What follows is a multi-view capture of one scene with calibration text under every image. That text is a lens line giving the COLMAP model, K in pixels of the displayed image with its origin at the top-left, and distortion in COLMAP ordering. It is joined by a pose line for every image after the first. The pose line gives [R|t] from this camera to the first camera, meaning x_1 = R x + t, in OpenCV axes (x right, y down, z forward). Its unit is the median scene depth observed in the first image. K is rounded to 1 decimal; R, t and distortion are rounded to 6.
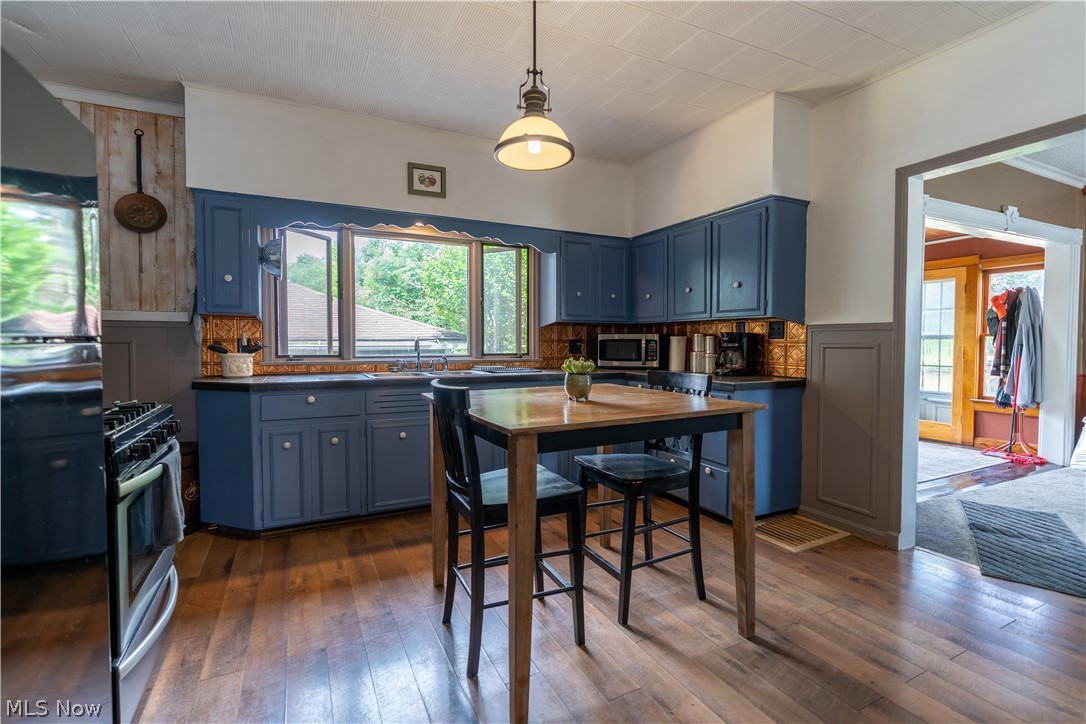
lens RADIAL K [[494.0, 0, 548.6], [0, 494.0, 354.6], [0, 0, 1]] dist [-0.002655, 0.000293]
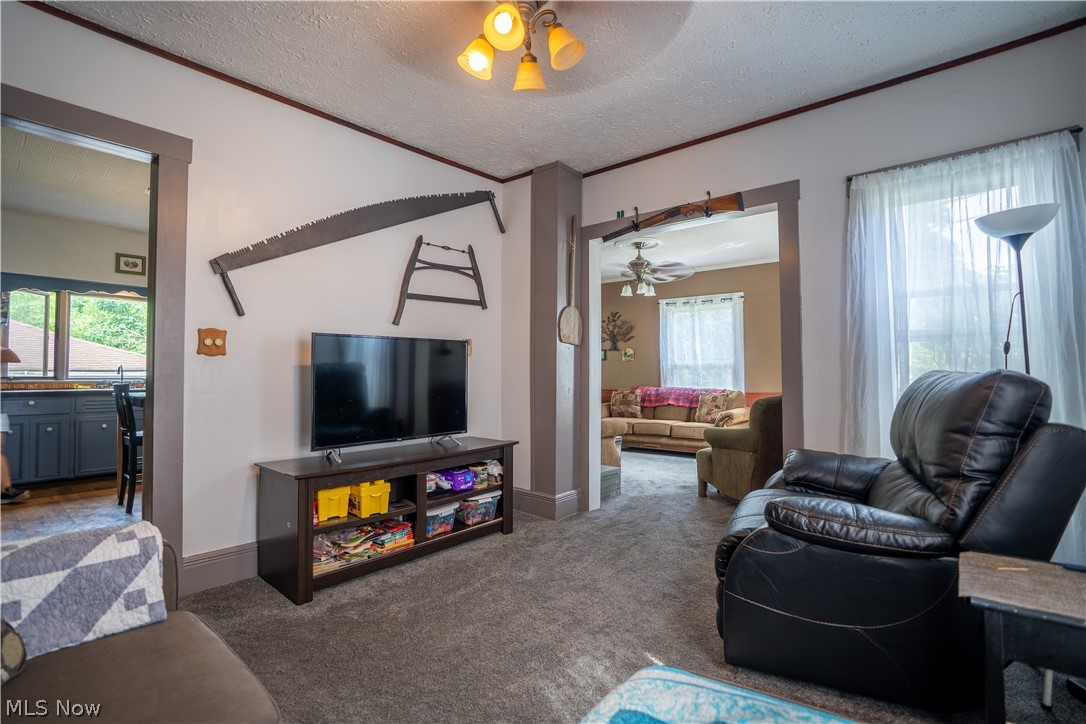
lens RADIAL K [[494.0, 0, 533.5], [0, 494.0, 362.2], [0, 0, 1]] dist [-0.002655, 0.000293]
pose [[0.927692, 0.007444, 0.373272, 0.355695], [0.013532, 0.998474, -0.053542, 0.056555], [-0.373101, 0.054722, 0.926176, -0.903894]]
